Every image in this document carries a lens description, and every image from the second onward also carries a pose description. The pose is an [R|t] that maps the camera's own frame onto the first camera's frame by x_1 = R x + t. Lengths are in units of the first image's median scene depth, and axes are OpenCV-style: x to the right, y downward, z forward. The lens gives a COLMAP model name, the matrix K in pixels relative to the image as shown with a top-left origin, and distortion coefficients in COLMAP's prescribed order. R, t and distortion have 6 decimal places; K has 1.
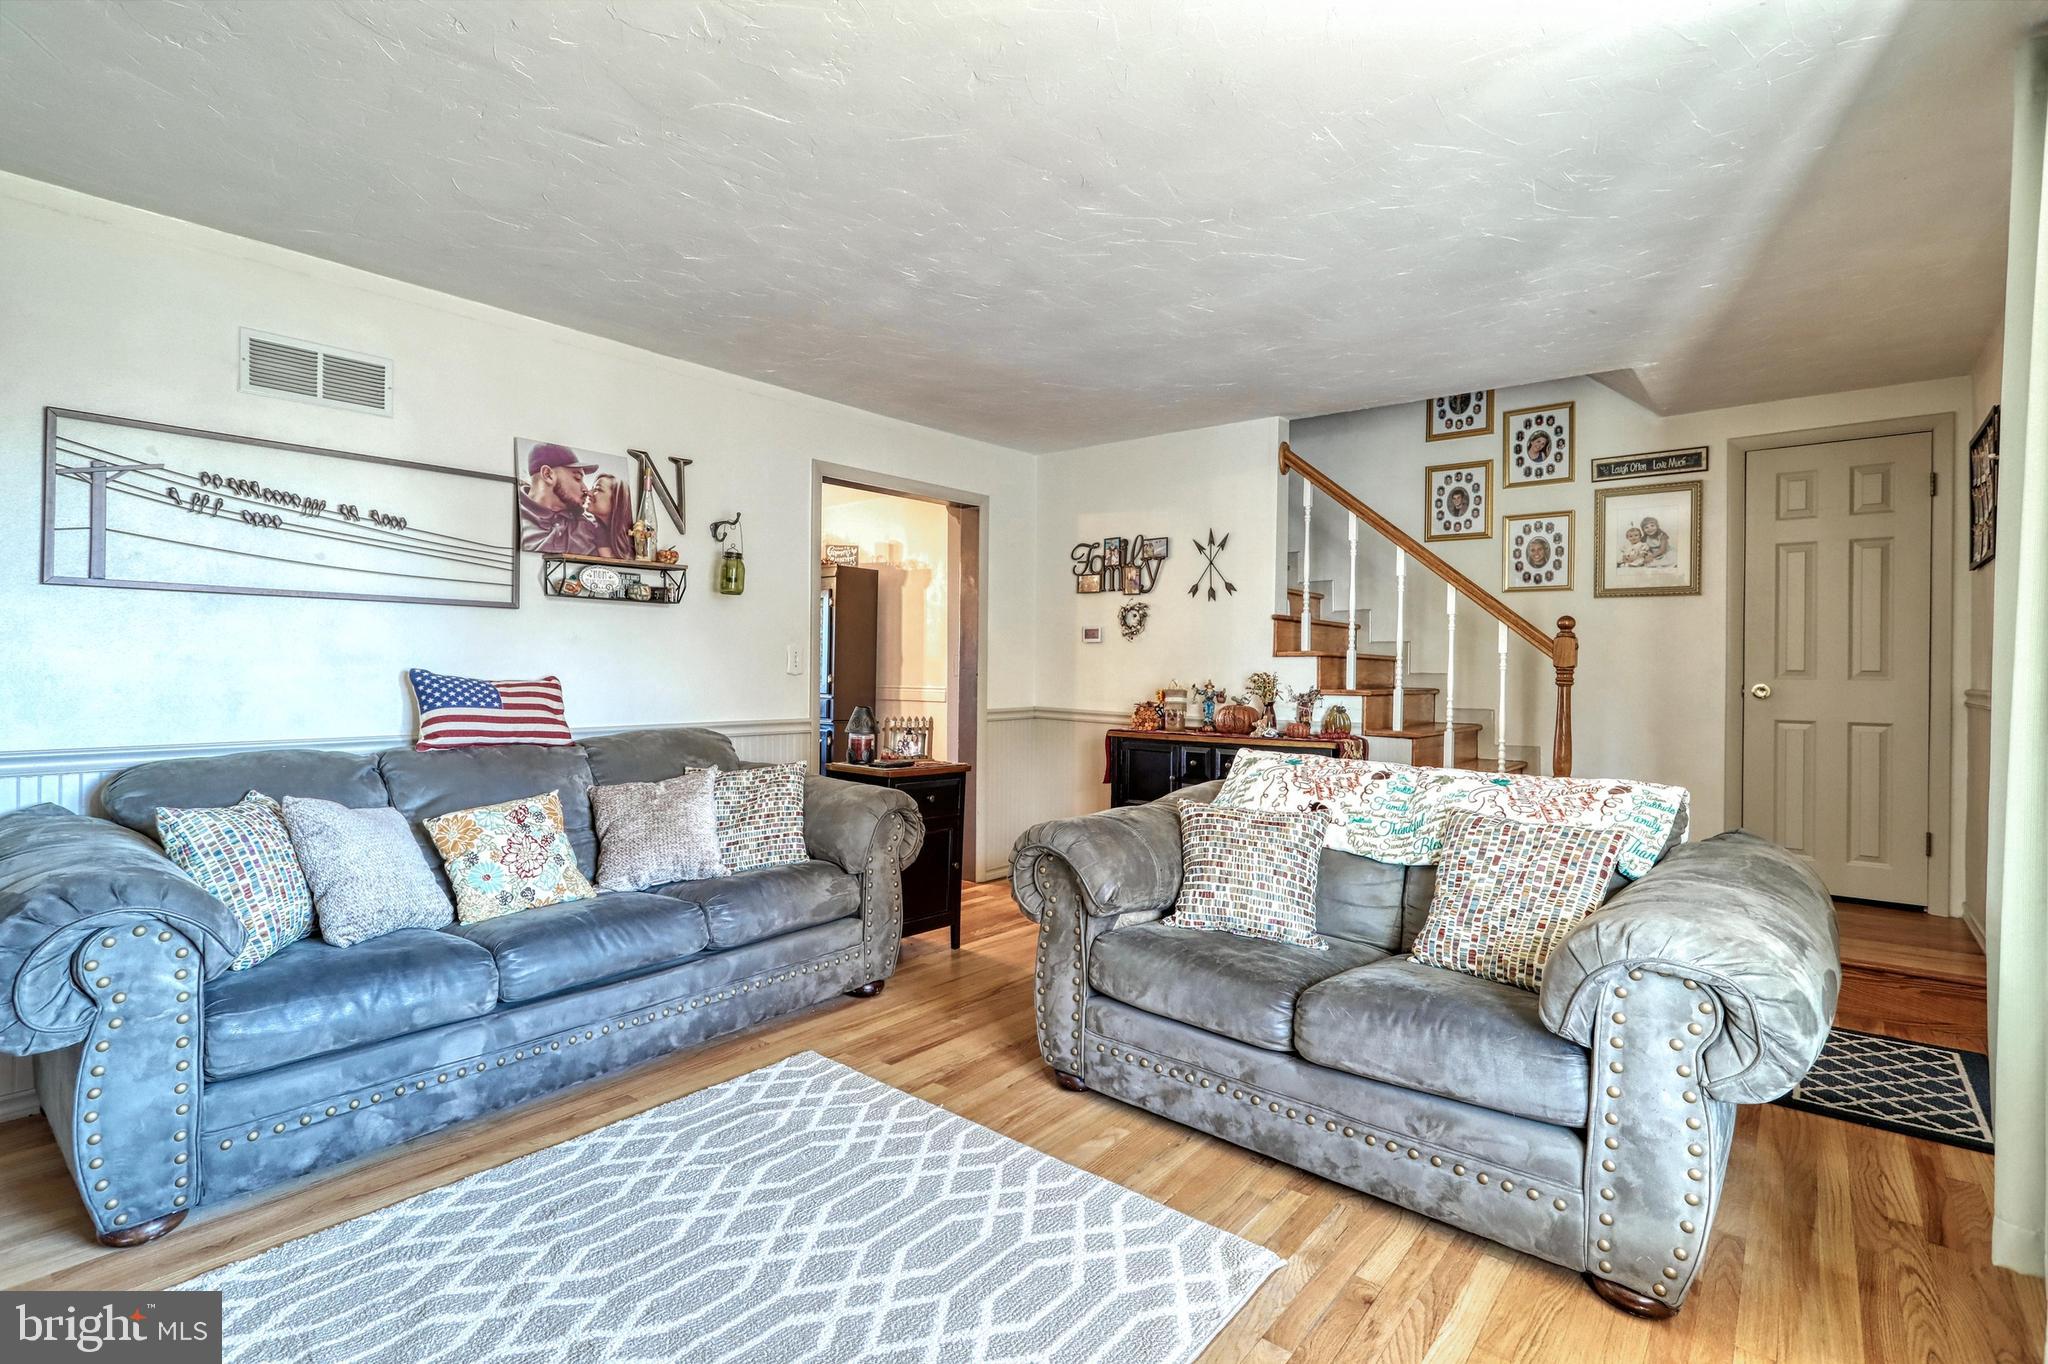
lens RADIAL K [[940.3, 0, 1012.3], [0, 940.3, 674.2], [0, 0, 1]] dist [0.005105, -0.000232]
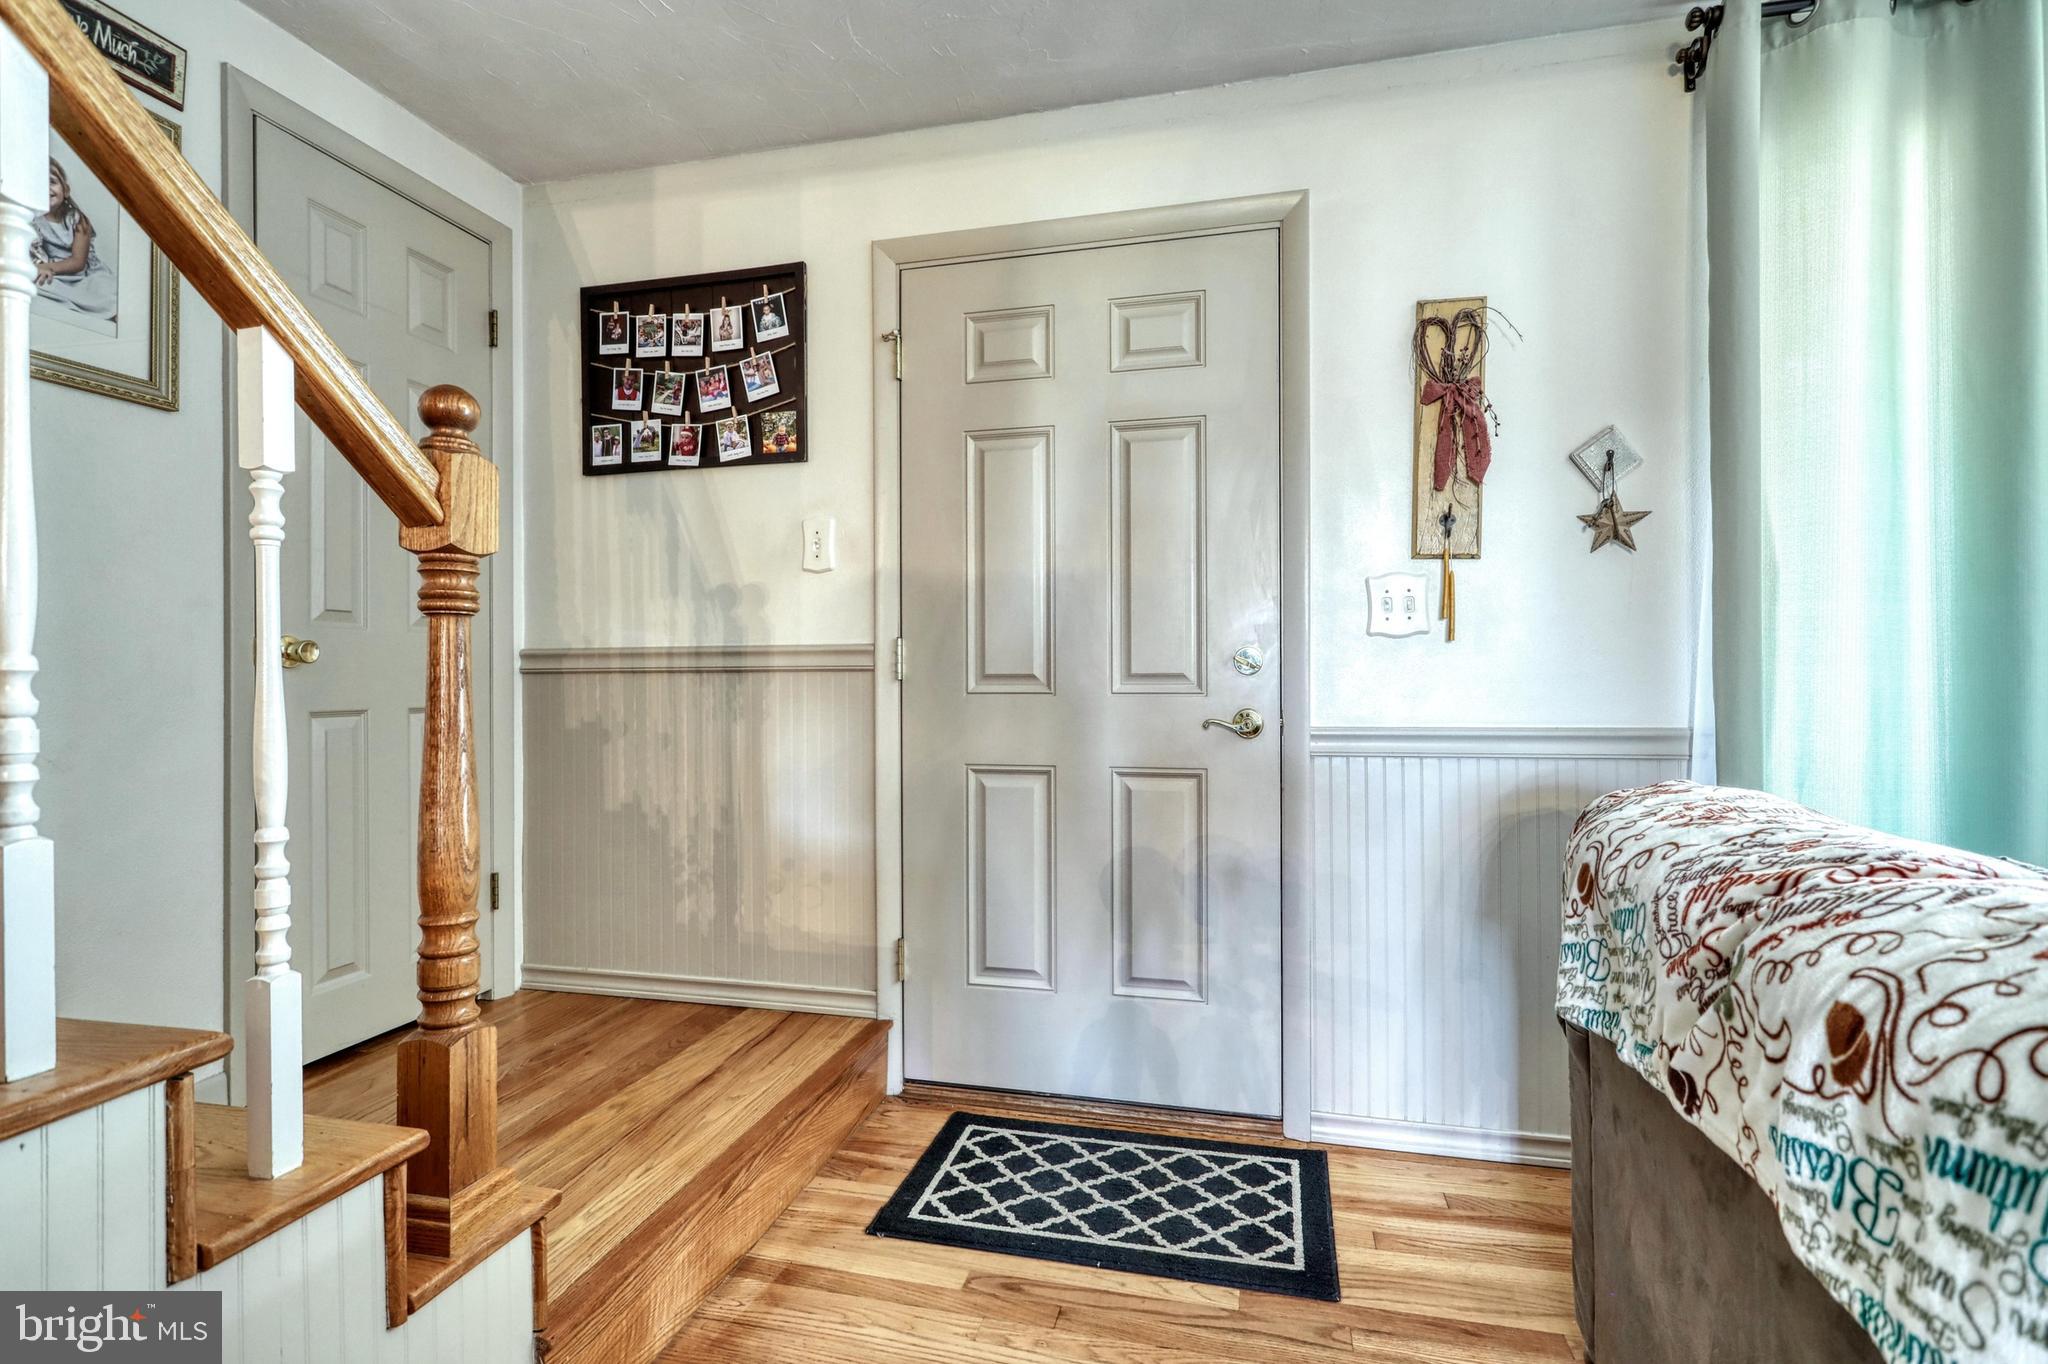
lens RADIAL K [[940.3, 0, 1031.2], [0, 940.3, 672.2], [0, 0, 1]] dist [0.005105, -0.000232]
pose [[-0.460252, -0.001505, 0.887787, 0.316197], [-0.003009, 0.999995, 0.000134, 0.039611], [-0.887783, -0.002610, -0.460255, 1.336288]]
